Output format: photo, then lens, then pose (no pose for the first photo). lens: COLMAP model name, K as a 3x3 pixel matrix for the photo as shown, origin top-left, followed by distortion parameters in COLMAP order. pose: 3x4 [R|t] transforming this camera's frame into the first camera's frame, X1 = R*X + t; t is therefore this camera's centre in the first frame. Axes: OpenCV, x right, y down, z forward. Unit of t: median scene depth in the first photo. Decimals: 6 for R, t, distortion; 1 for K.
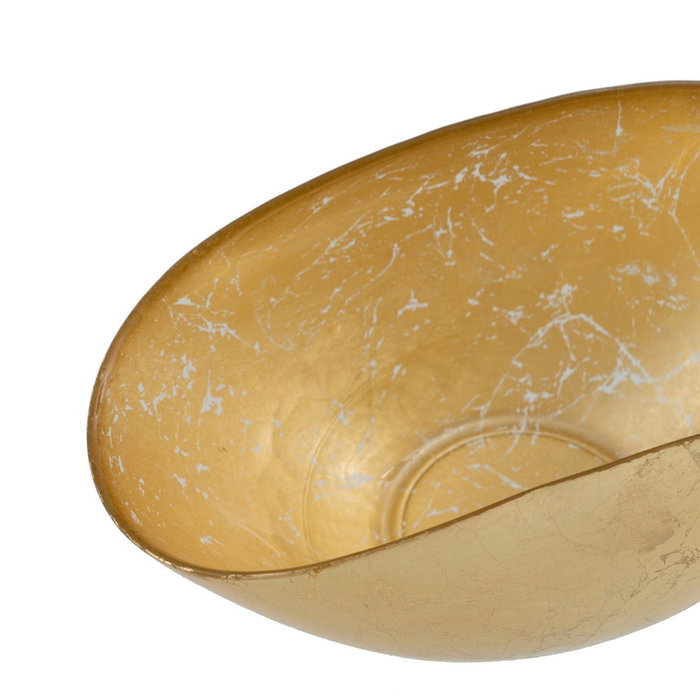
lens RADIAL K [[4941.0, 0, 350.0], [0, 4941.0, 350.0], [0, 0, 1]] dist [0.532630, 2.124262]
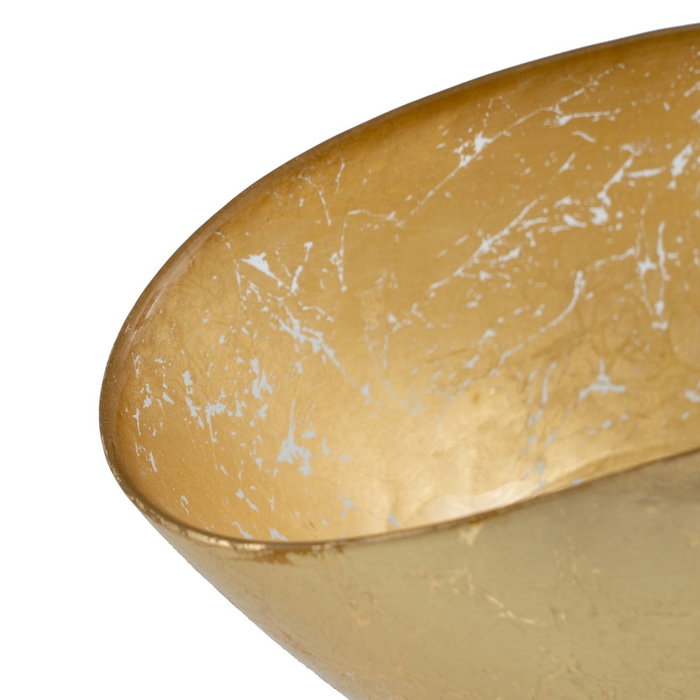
lens RADIAL K [[4941.0, 0, 350.0], [0, 4941.0, 350.0], [0, 0, 1]] dist [0.532630, 2.124262]
pose [[0.999724, 0.022507, -0.006787, -0.016654], [-0.023430, 0.930551, -0.365413, 0.230681], [-0.001909, 0.365471, 0.930821, 0.394768]]
